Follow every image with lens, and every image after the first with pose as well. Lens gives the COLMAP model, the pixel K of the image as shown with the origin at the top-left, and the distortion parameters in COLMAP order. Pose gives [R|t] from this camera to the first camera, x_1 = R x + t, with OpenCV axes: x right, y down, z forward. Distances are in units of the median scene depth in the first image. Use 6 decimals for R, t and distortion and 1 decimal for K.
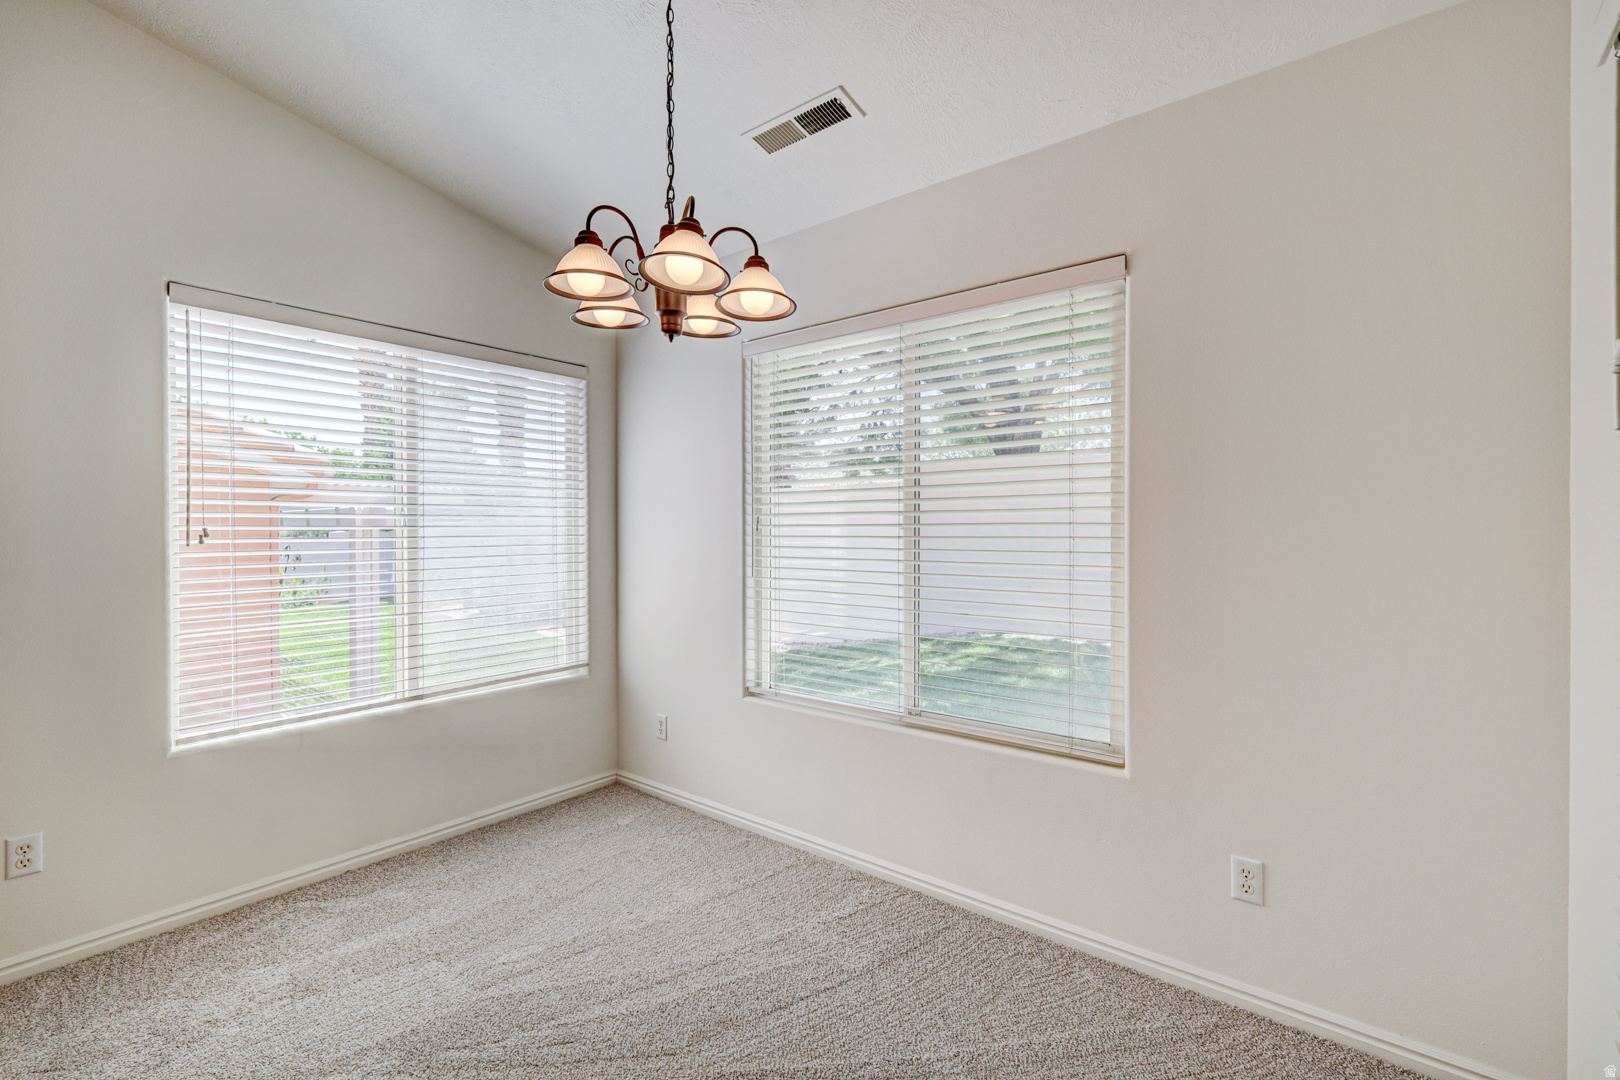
lens RADIAL K [[720.8, 0, 815.2], [0, 720.8, 534.0], [0, 0, 1]] dist [0.001497, 0.000358]
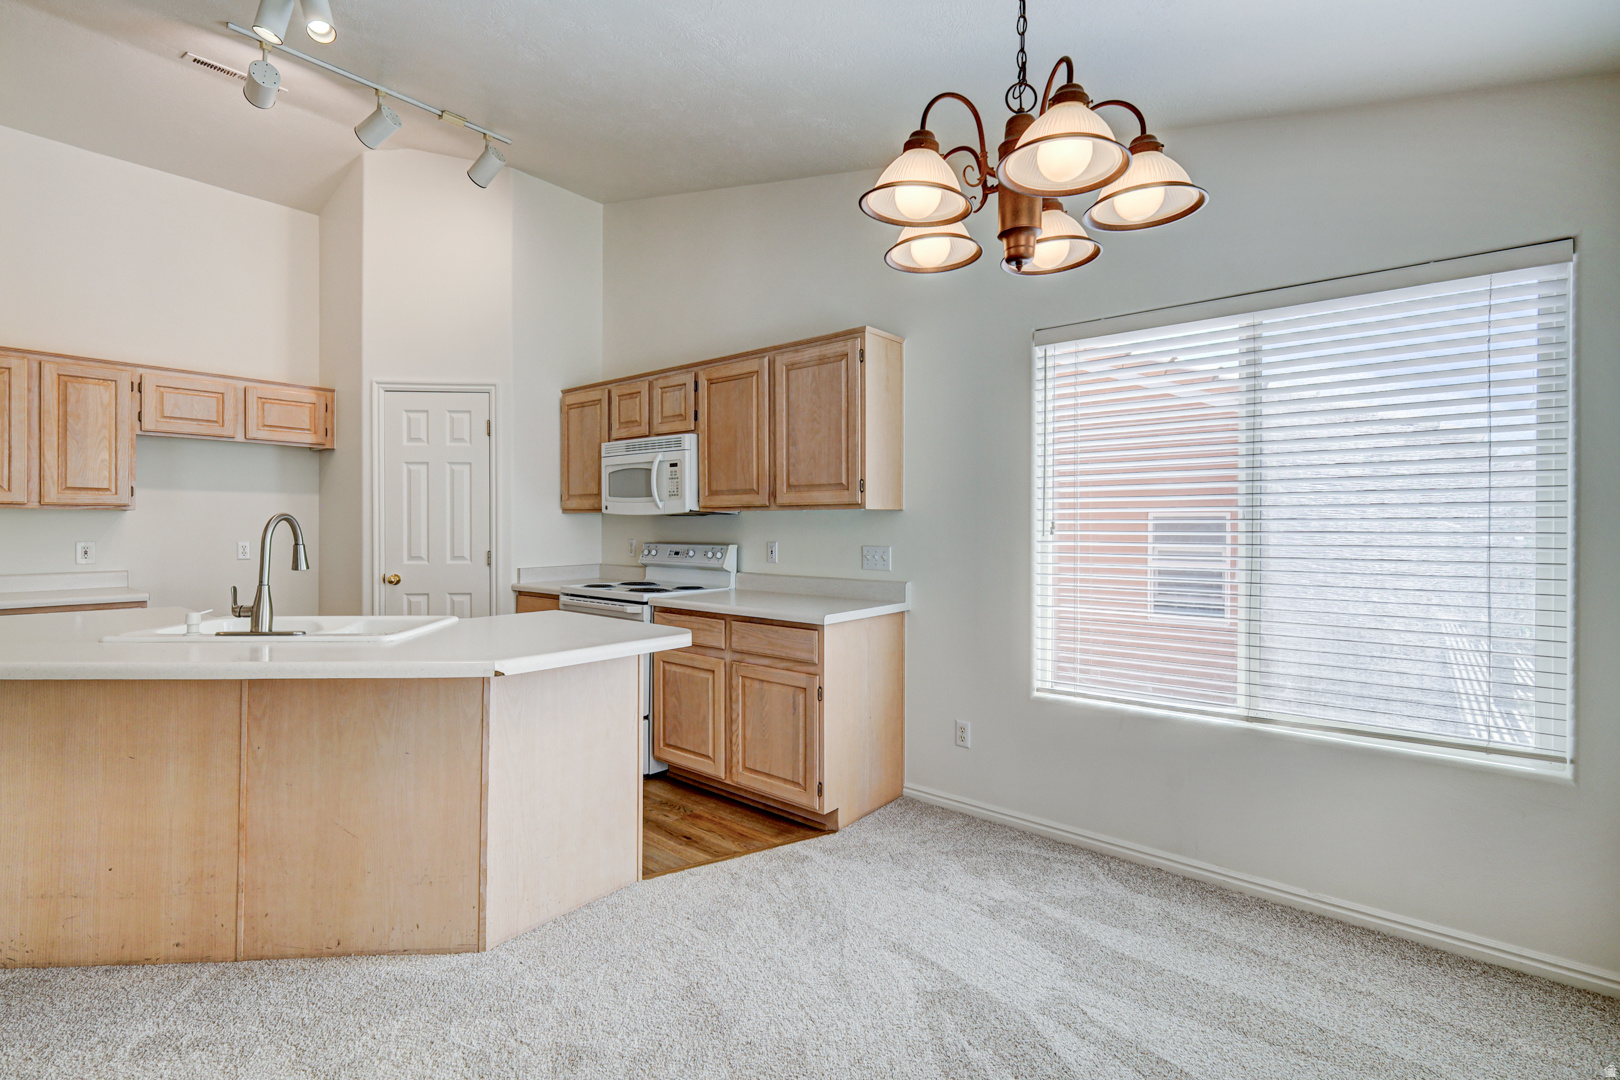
lens RADIAL K [[737.5, 0, 782.1], [0, 737.5, 527.6], [0, 0, 1]] dist [0.001718, 0.000548]
pose [[-0.044000, 0.005619, -0.999016, 0.420188], [-0.008046, 0.999950, 0.005979, -0.001998], [0.998999, 0.008301, -0.043953, 0.575552]]
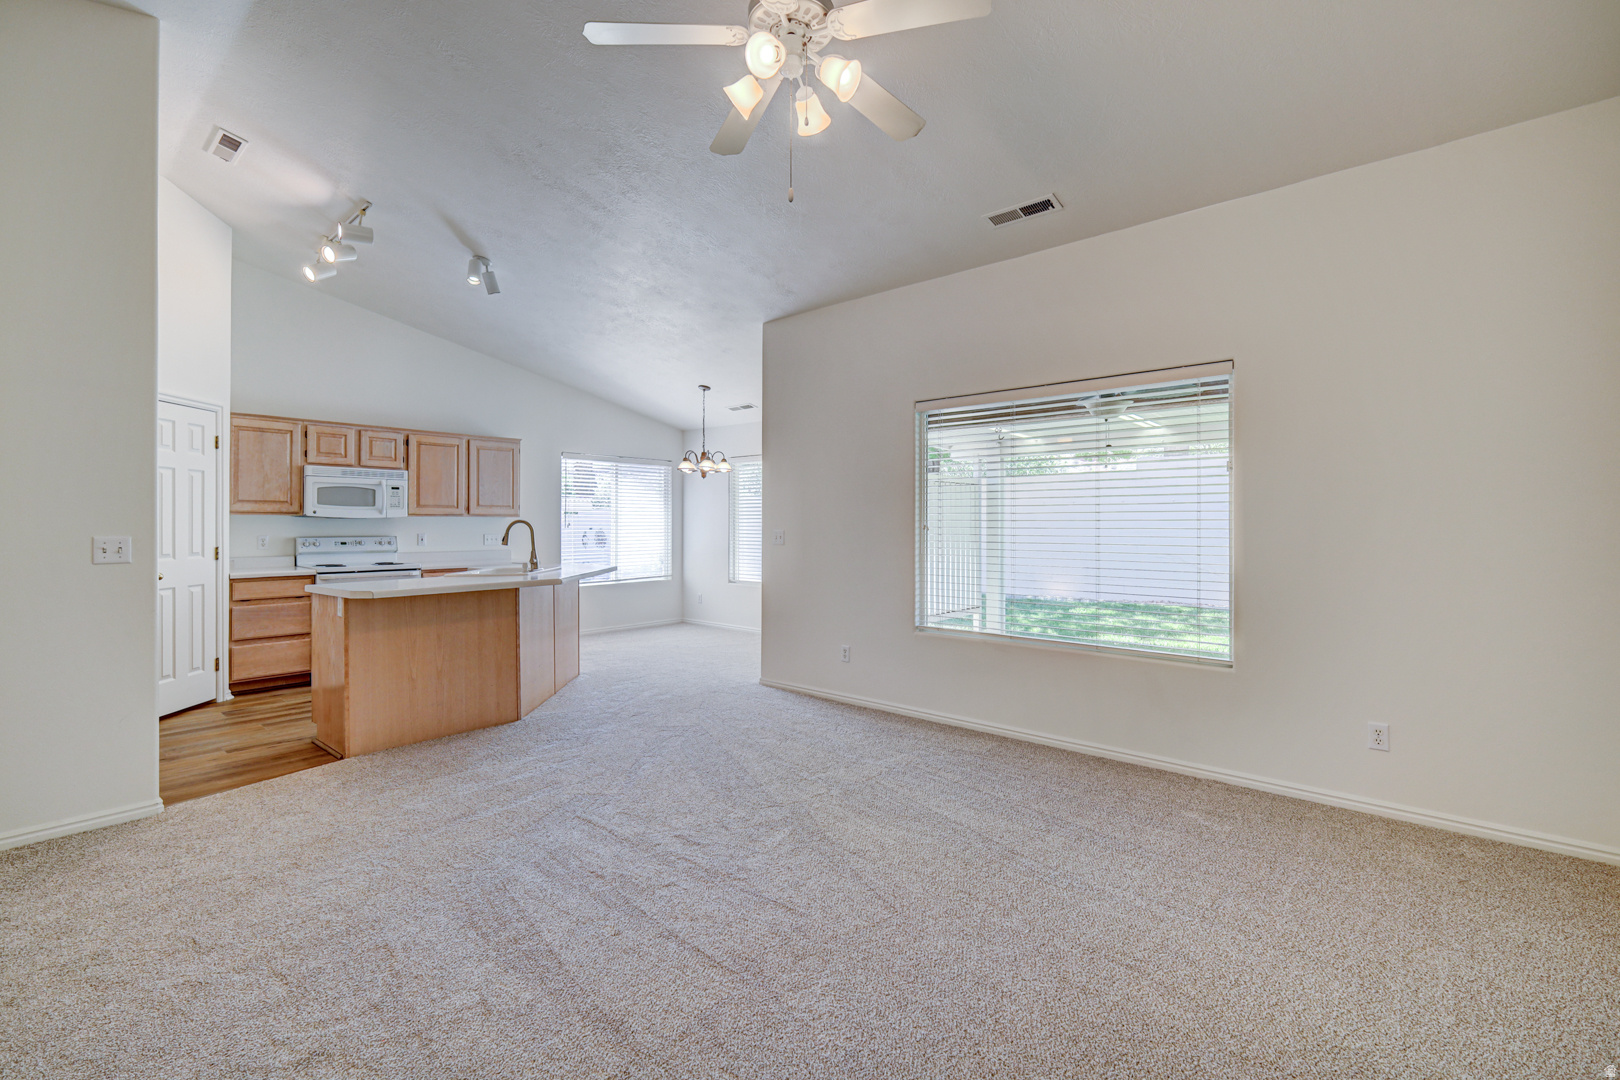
lens RADIAL K [[729.4, 0, 811.3], [0, 729.4, 520.5], [0, 0, 1]] dist [0.000096, -0.000018]
pose [[0.998826, -0.000007, -0.048444, 0.448669], [-0.000548, 0.999934, -0.011438, 0.018787], [0.048441, 0.011451, 0.998760, -2.287735]]
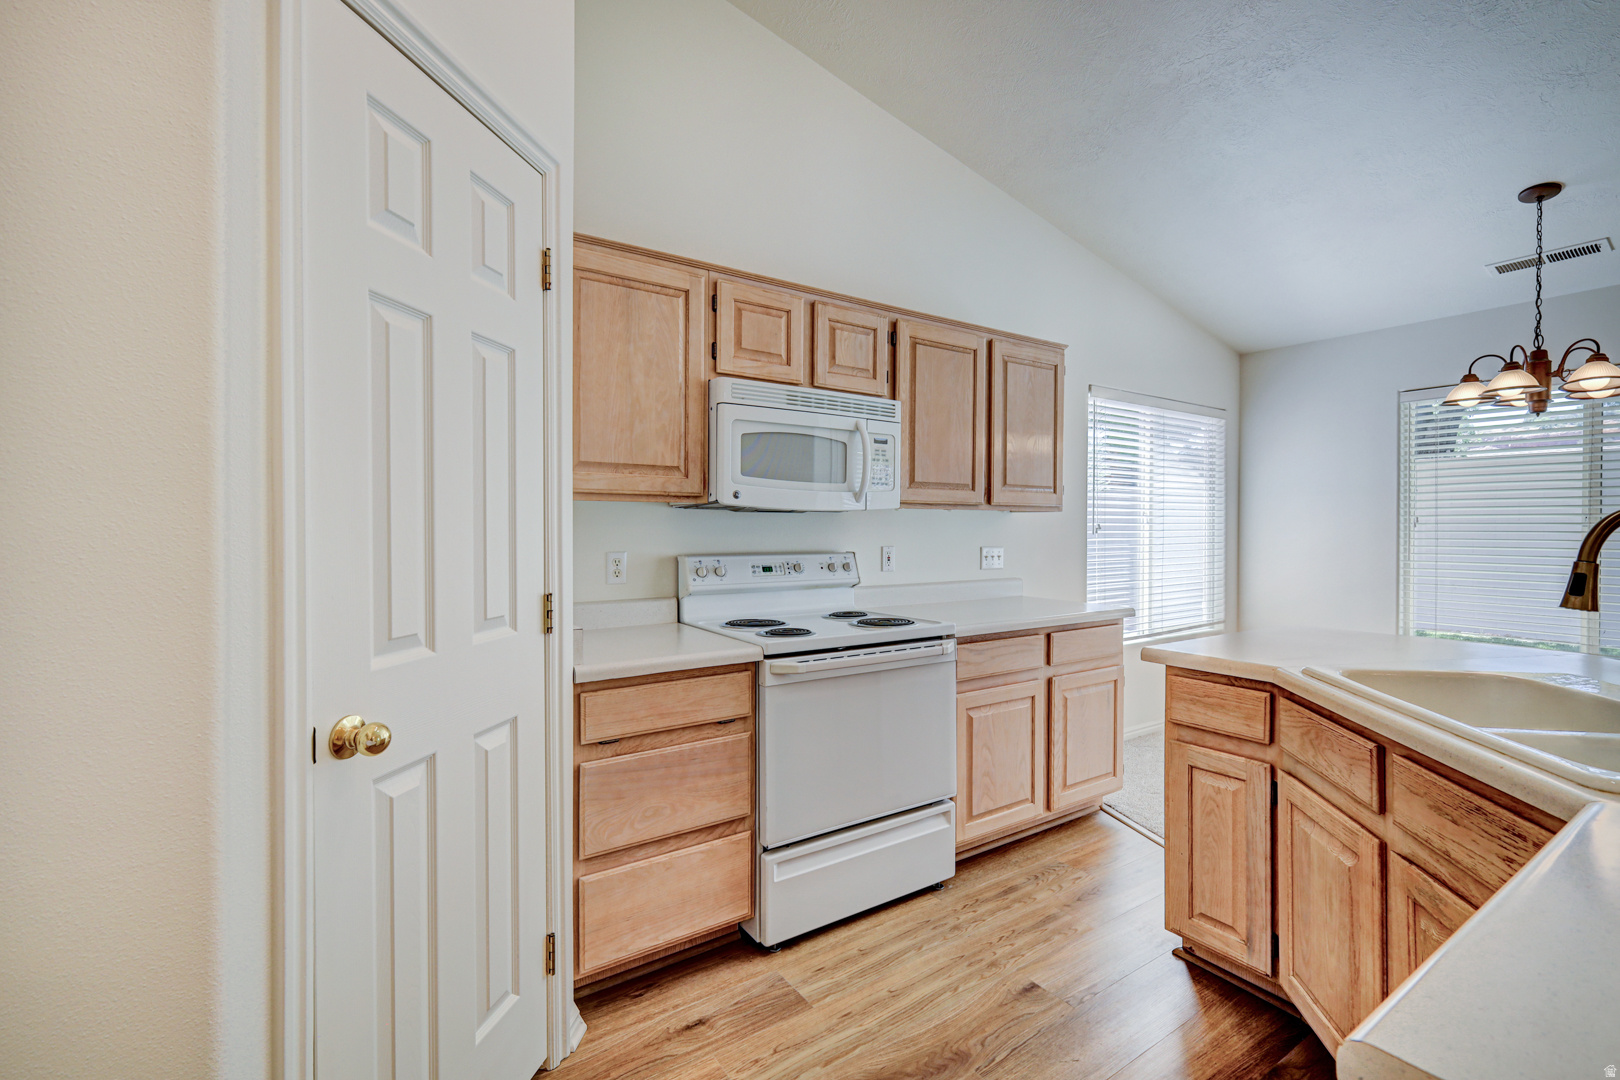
lens RADIAL K [[720.8, 0, 815.2], [0, 720.8, 534.0], [0, 0, 1]] dist [0.001497, 0.000358]
pose [[0.954946, 0.005830, -0.296723, -0.943601], [-0.005138, 0.999982, 0.003114, 0.012844], [0.296736, -0.001449, 0.954958, -0.820483]]
